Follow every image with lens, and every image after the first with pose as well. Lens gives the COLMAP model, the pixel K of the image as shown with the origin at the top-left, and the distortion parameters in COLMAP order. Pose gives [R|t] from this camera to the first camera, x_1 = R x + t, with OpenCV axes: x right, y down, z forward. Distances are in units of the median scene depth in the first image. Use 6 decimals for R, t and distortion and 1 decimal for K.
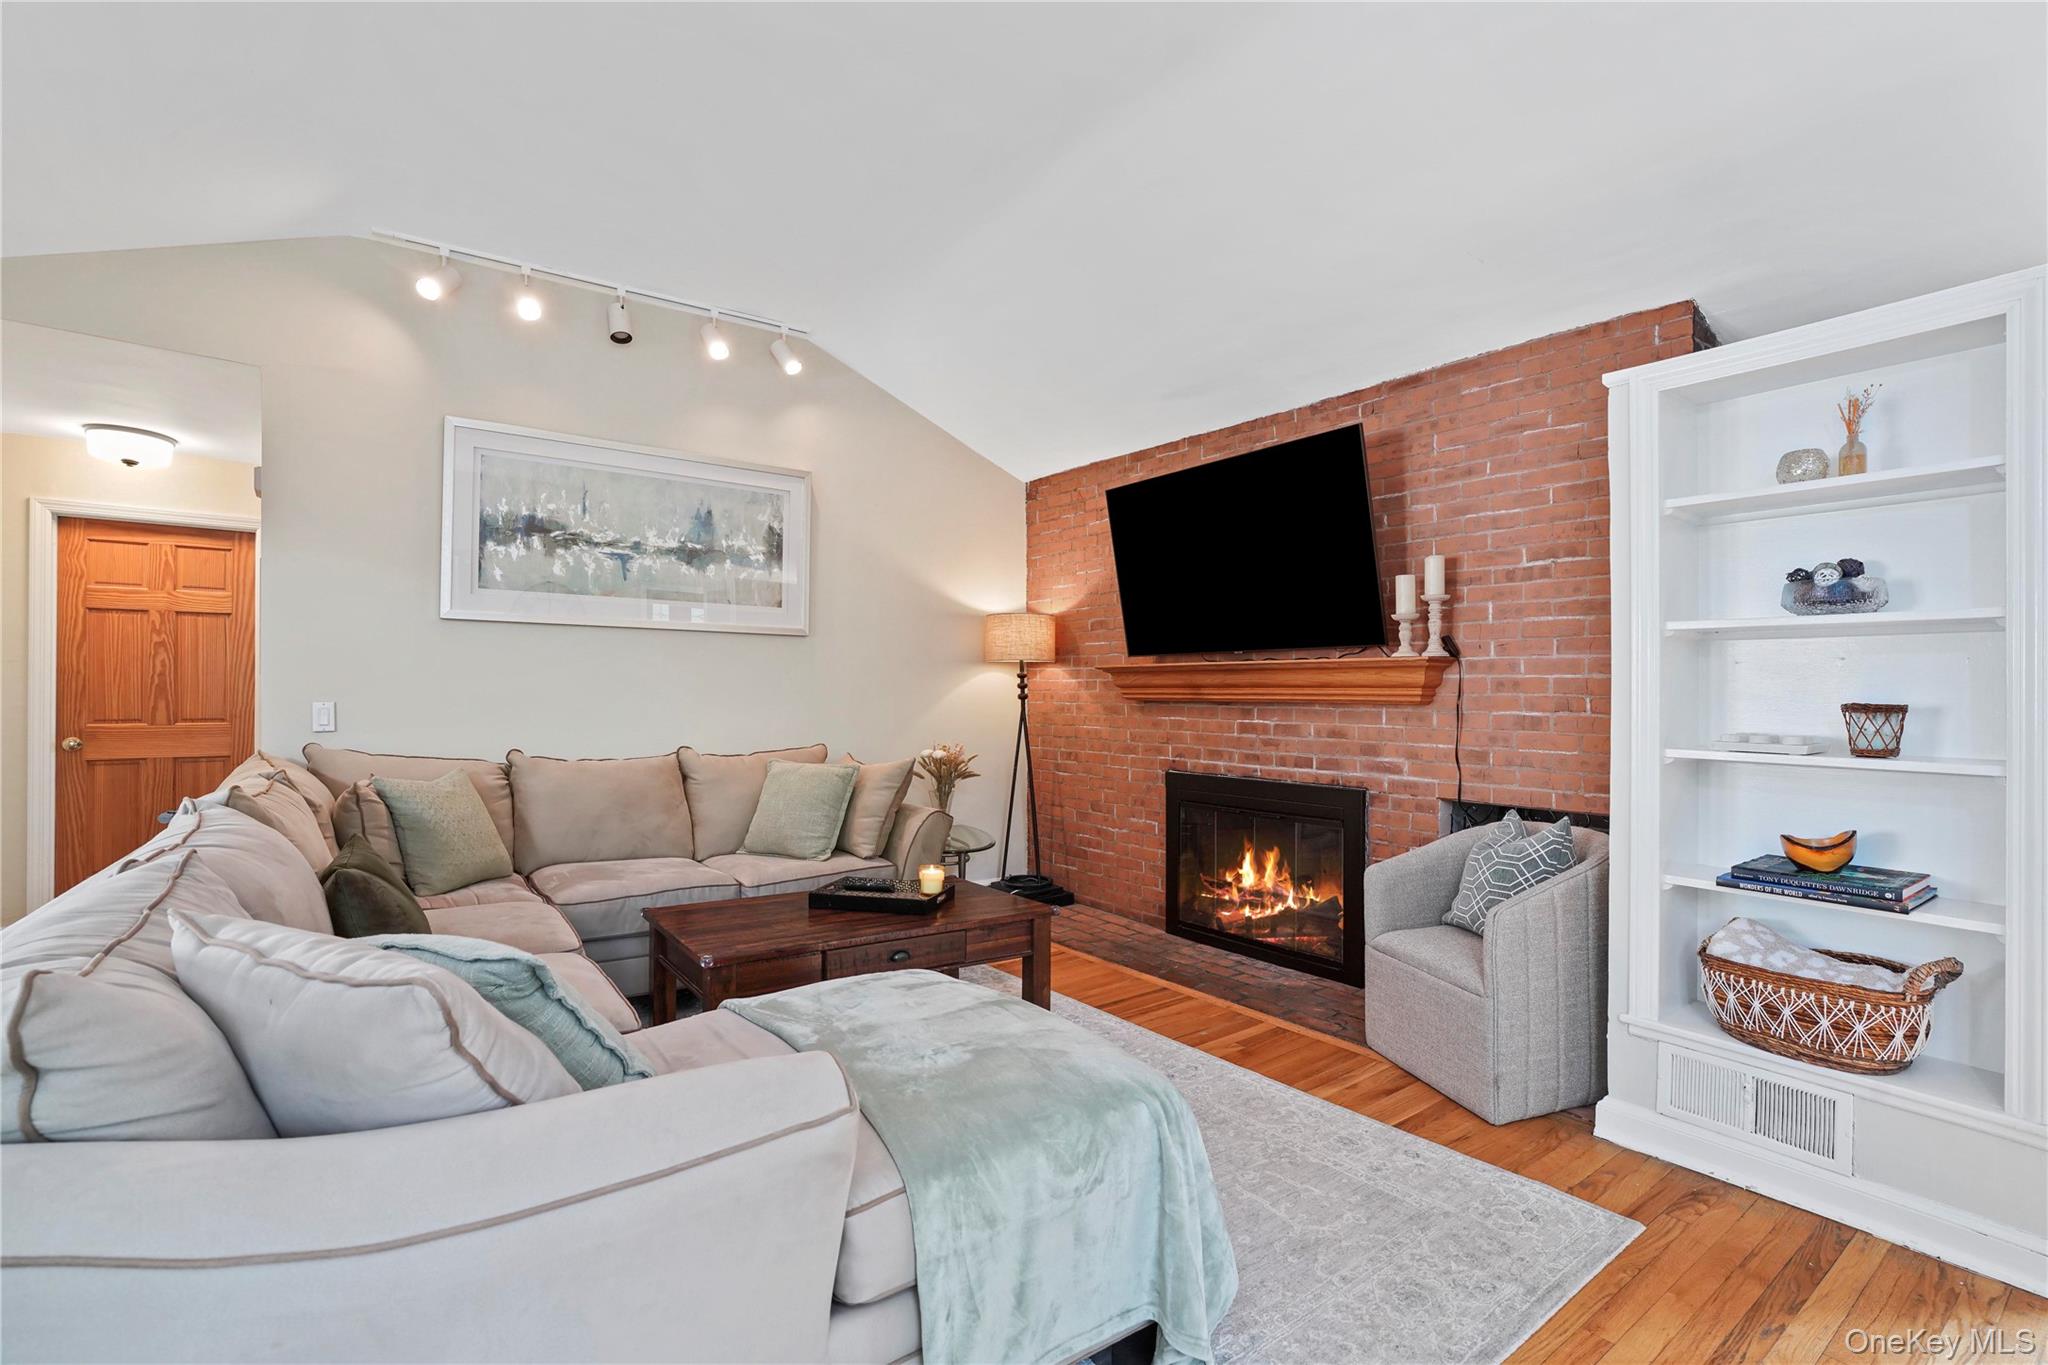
lens RADIAL K [[945.3, 0, 1023.5], [0, 945.3, 676.9], [0, 0, 1]] dist [-0.045972, 0.017887]
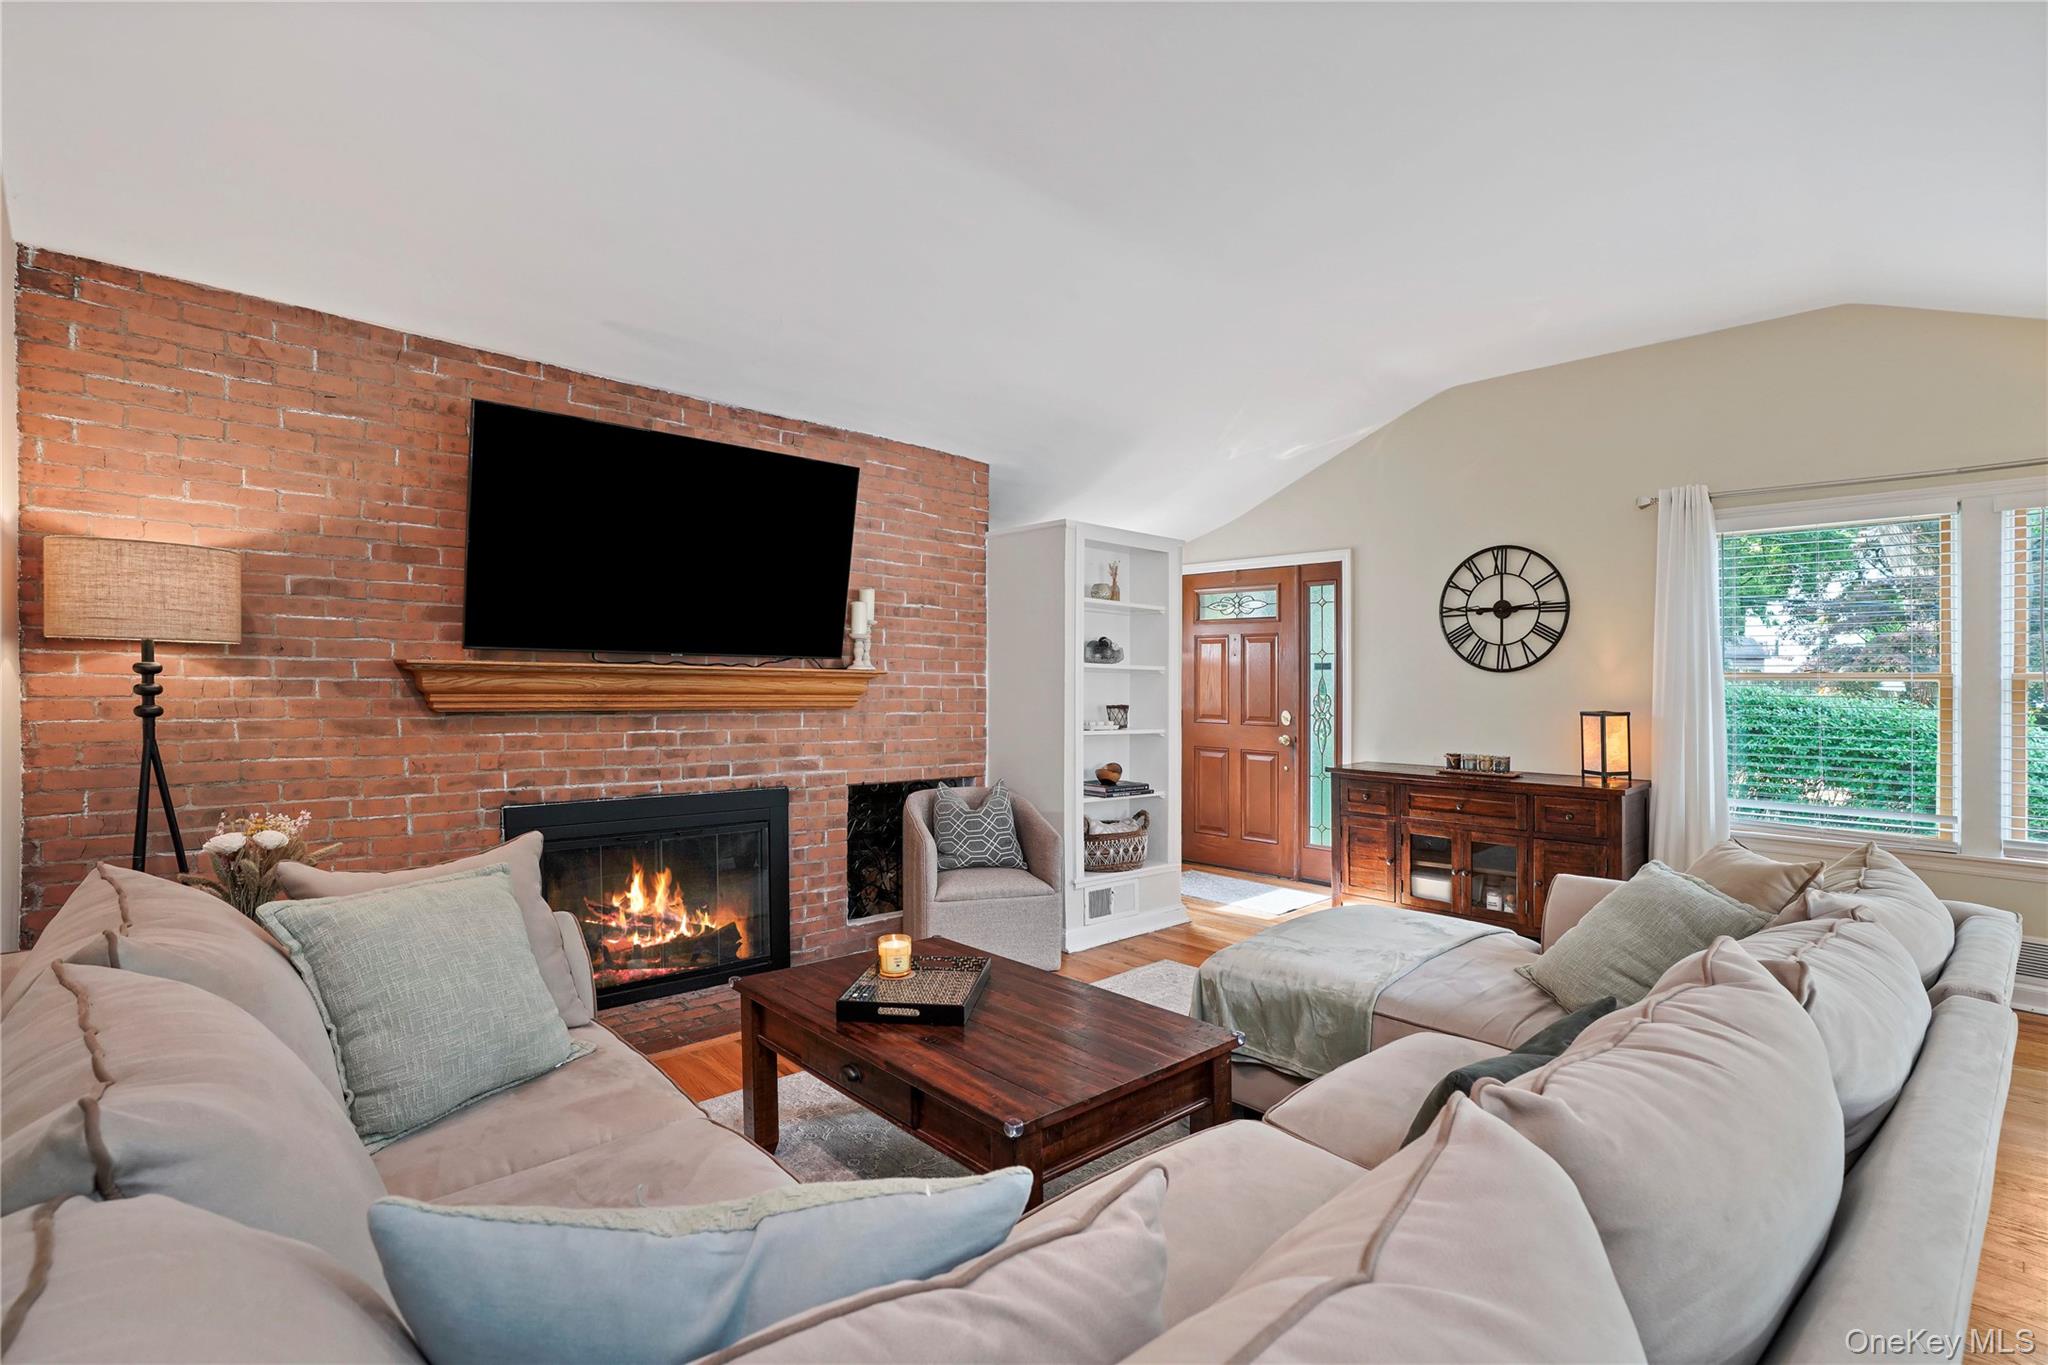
lens RADIAL K [[945.3, 0, 1066.9], [0, 945.3, 657.2], [0, 0, 1]] dist [-0.045972, 0.017887]
pose [[-0.133742, 0.019299, 0.990828, -0.759609], [-0.031219, 0.999232, -0.023677, -0.015544], [-0.990524, -0.034100, -0.133036, 0.822108]]
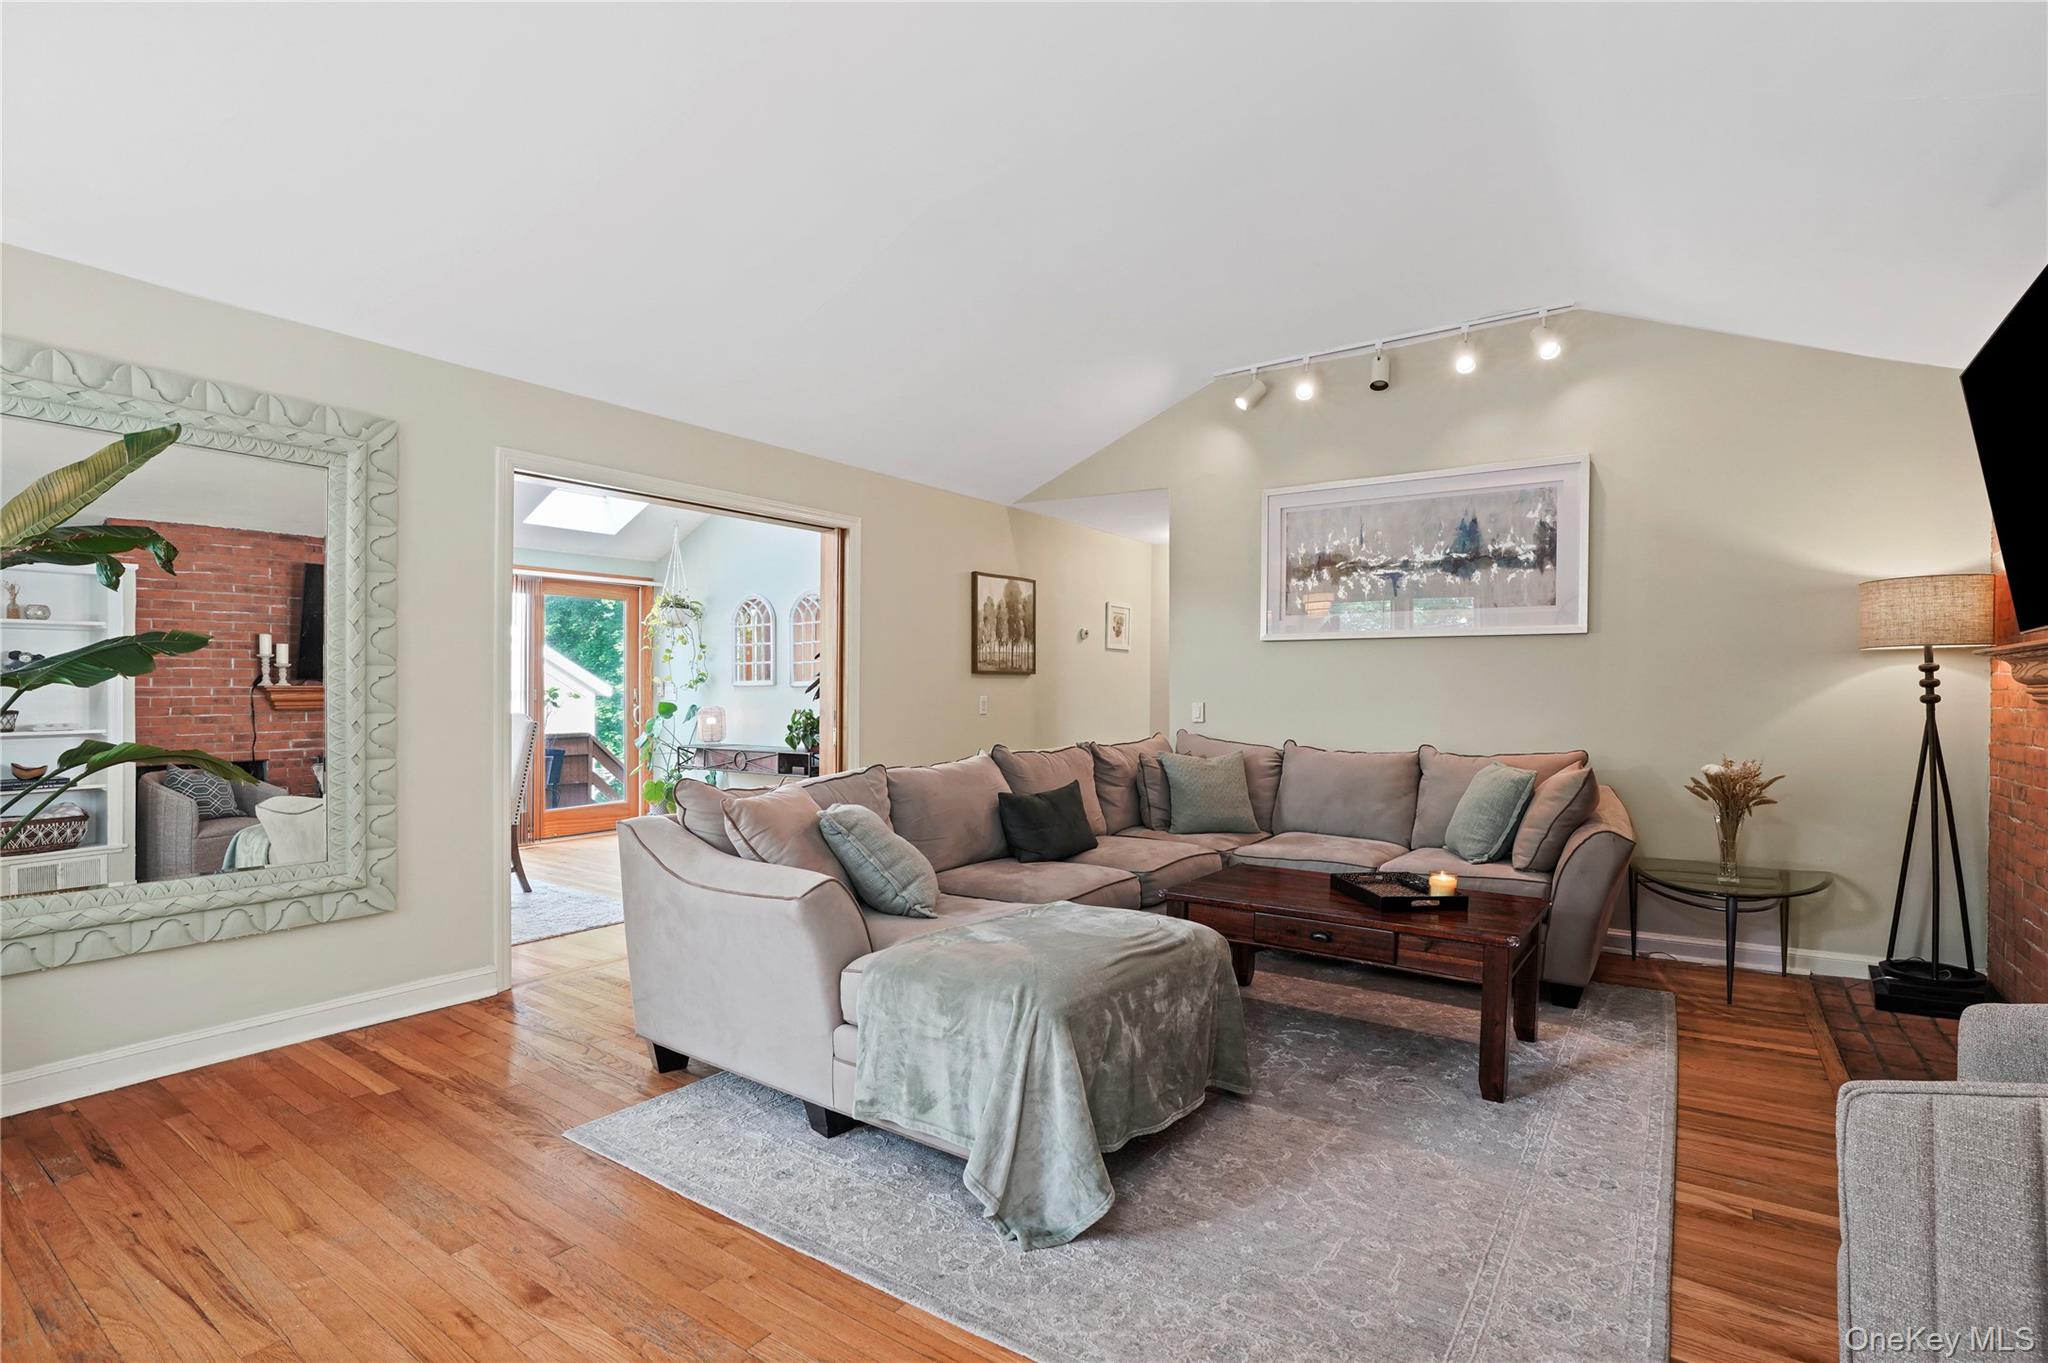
lens RADIAL K [[945.3, 0, 1056.6], [0, 945.3, 689.7], [0, 0, 1]] dist [-0.045972, 0.017887]
pose [[0.344210, -0.011256, -0.938825, 0.566569], [0.015406, 0.999861, -0.006339, 0.012111], [0.938766, -0.012282, 0.344336, 0.255404]]
